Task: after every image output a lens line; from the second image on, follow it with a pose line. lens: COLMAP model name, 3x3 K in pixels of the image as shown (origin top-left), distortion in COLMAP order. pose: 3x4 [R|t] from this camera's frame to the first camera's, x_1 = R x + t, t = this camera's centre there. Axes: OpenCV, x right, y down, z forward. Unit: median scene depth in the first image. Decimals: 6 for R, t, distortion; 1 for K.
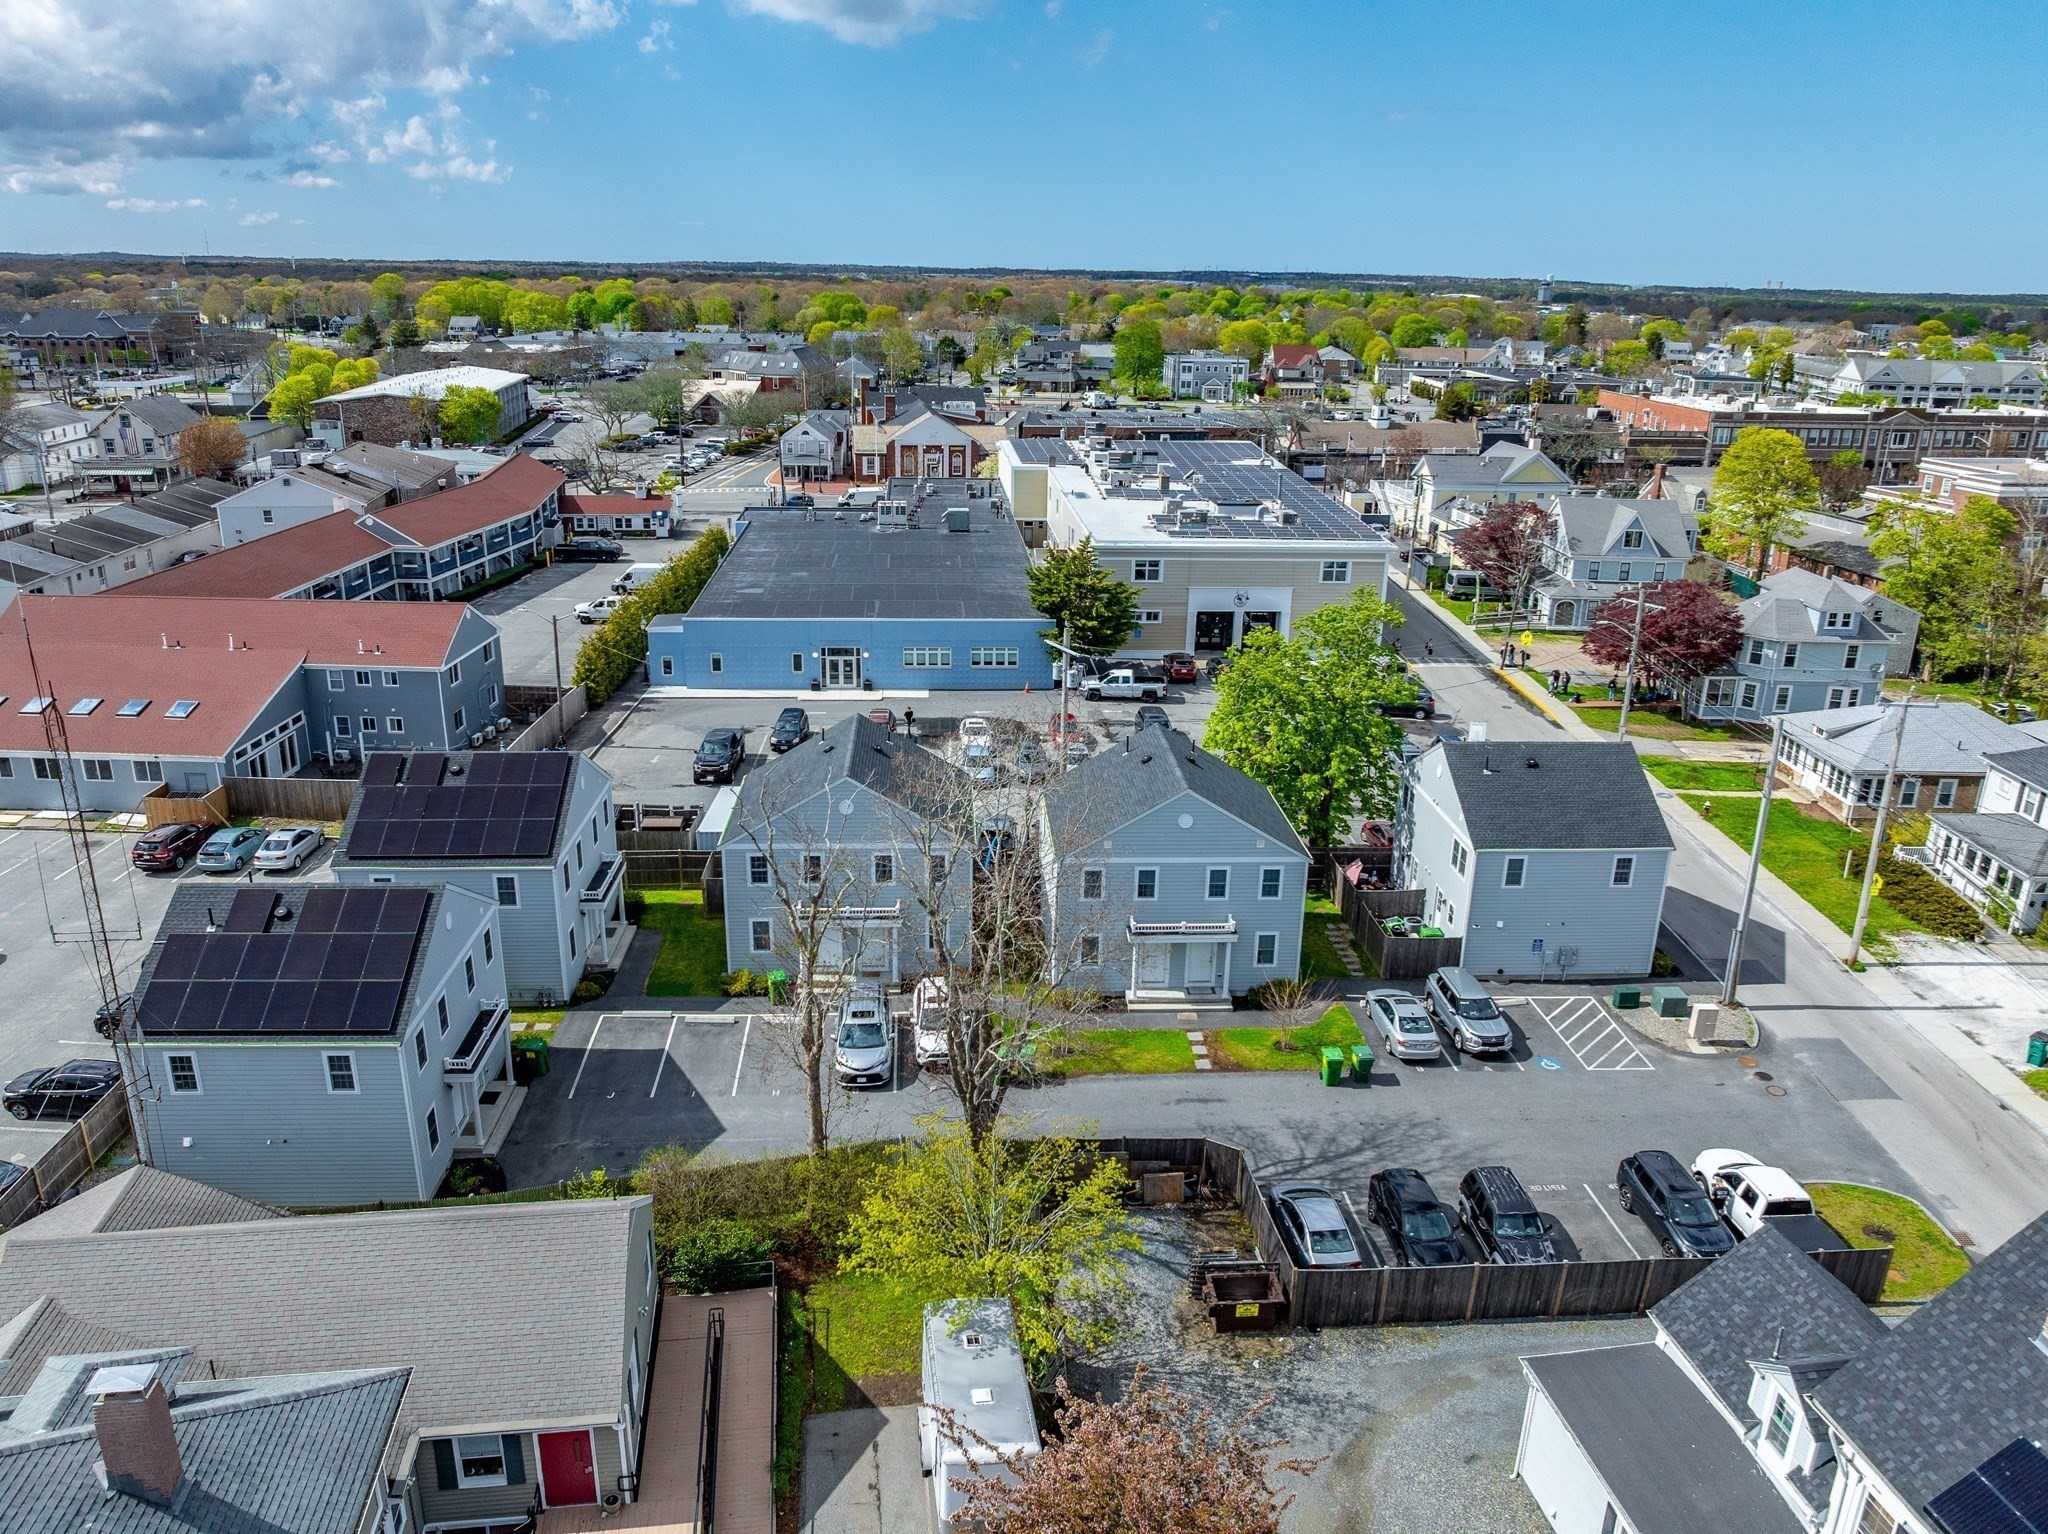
lens RADIAL K [[1444.0, 0, 1030.0], [0, 1444.0, 764.0], [0, 0, 1]] dist [-0.041223, 0.009624]
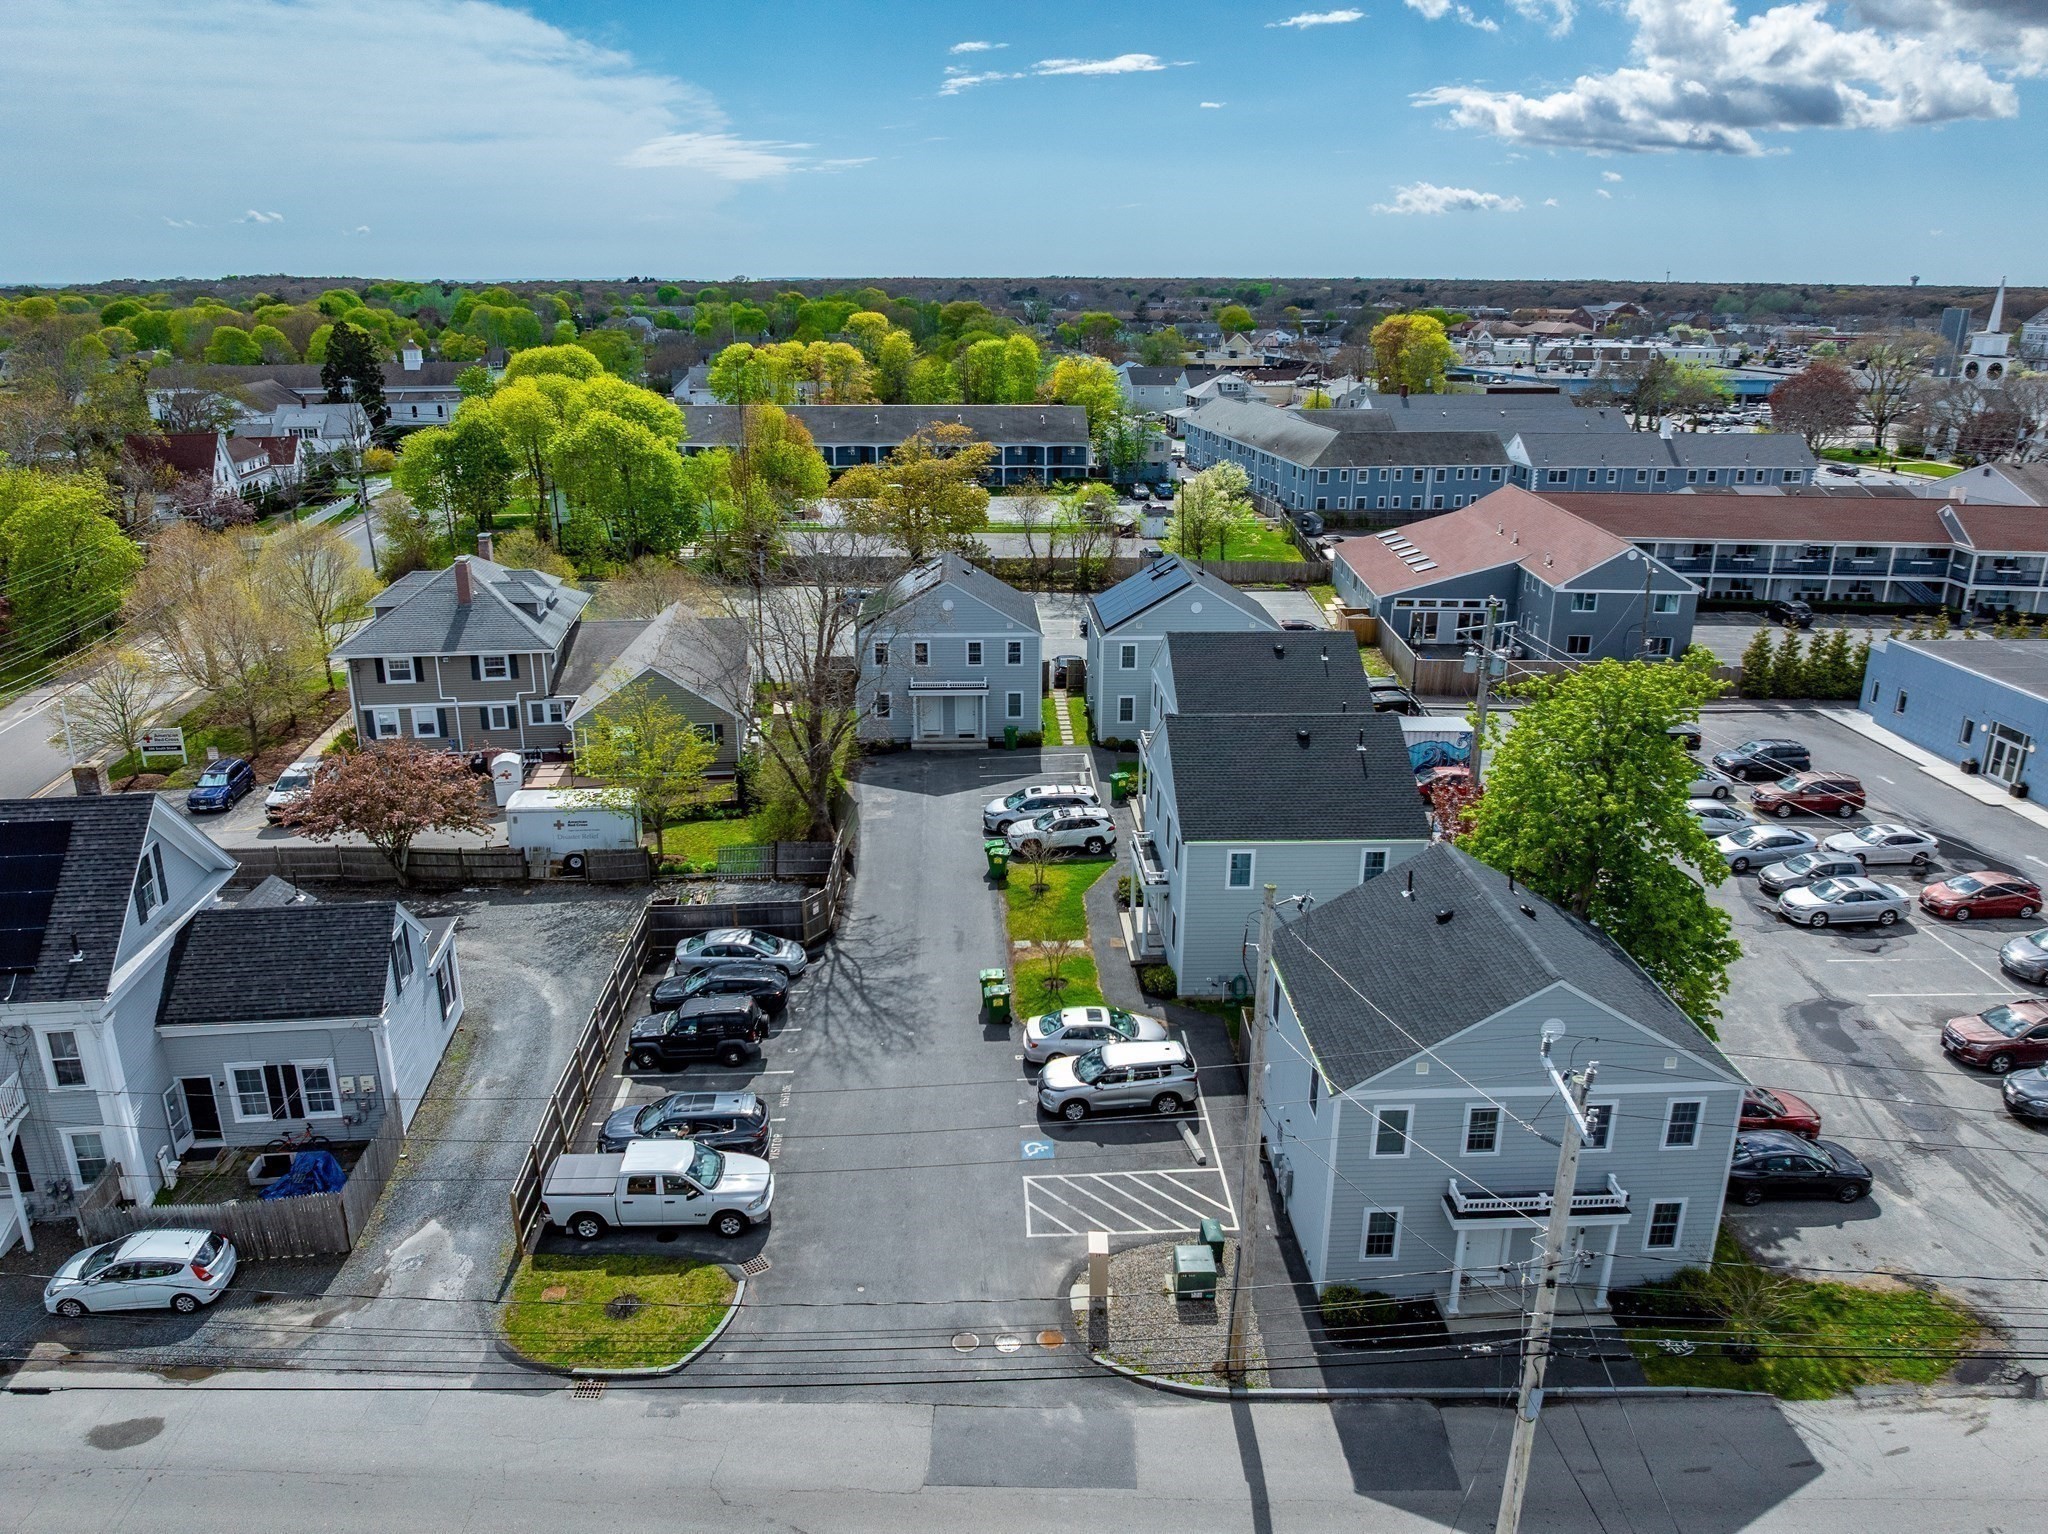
lens RADIAL K [[1444.0, 0, 1030.5], [0, 1444.0, 753.7], [0, 0, 1]] dist [-0.041223, 0.009624]
pose [[-0.013956, 0.295837, -0.955137, 0.594520], [-0.327533, 0.901176, 0.283909, -0.115650], [0.944737, 0.316801, 0.084320, 0.493656]]
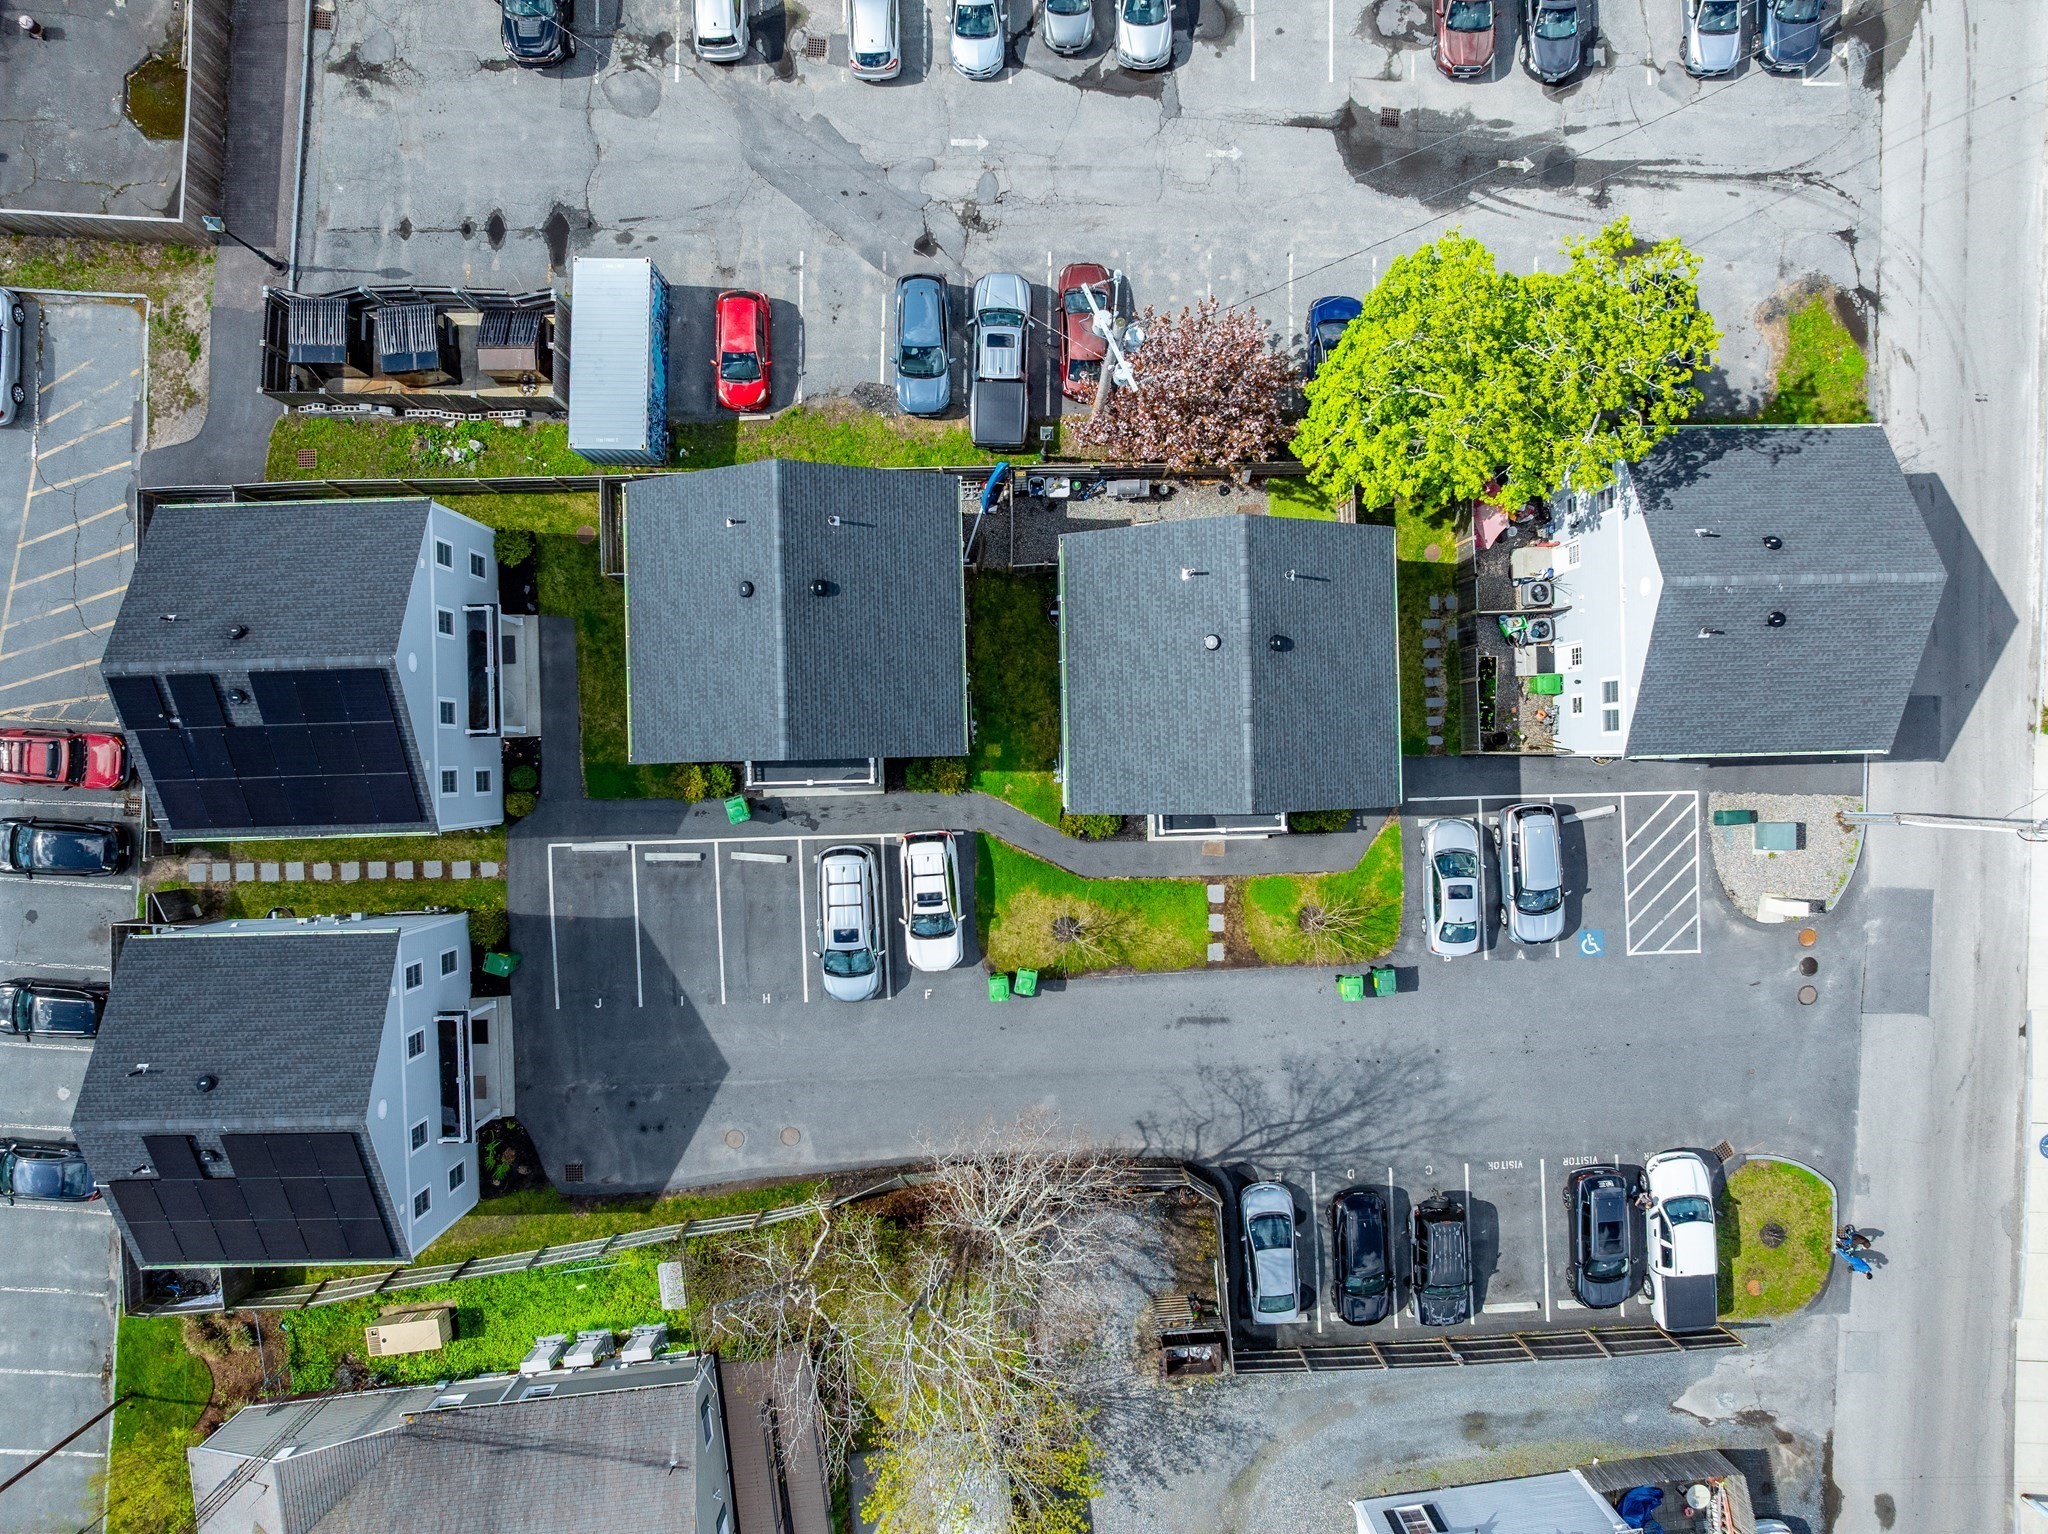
lens RADIAL K [[1444.0, 0, 1027.4], [0, 1444.0, 775.2], [0, 0, 1]] dist [-0.041223, 0.009624]
pose [[0.999422, 0.033987, 0.000085, -0.003584], [-0.010960, 0.319910, 0.947385, -0.400813], [0.032171, -0.946838, 0.320097, 0.454068]]
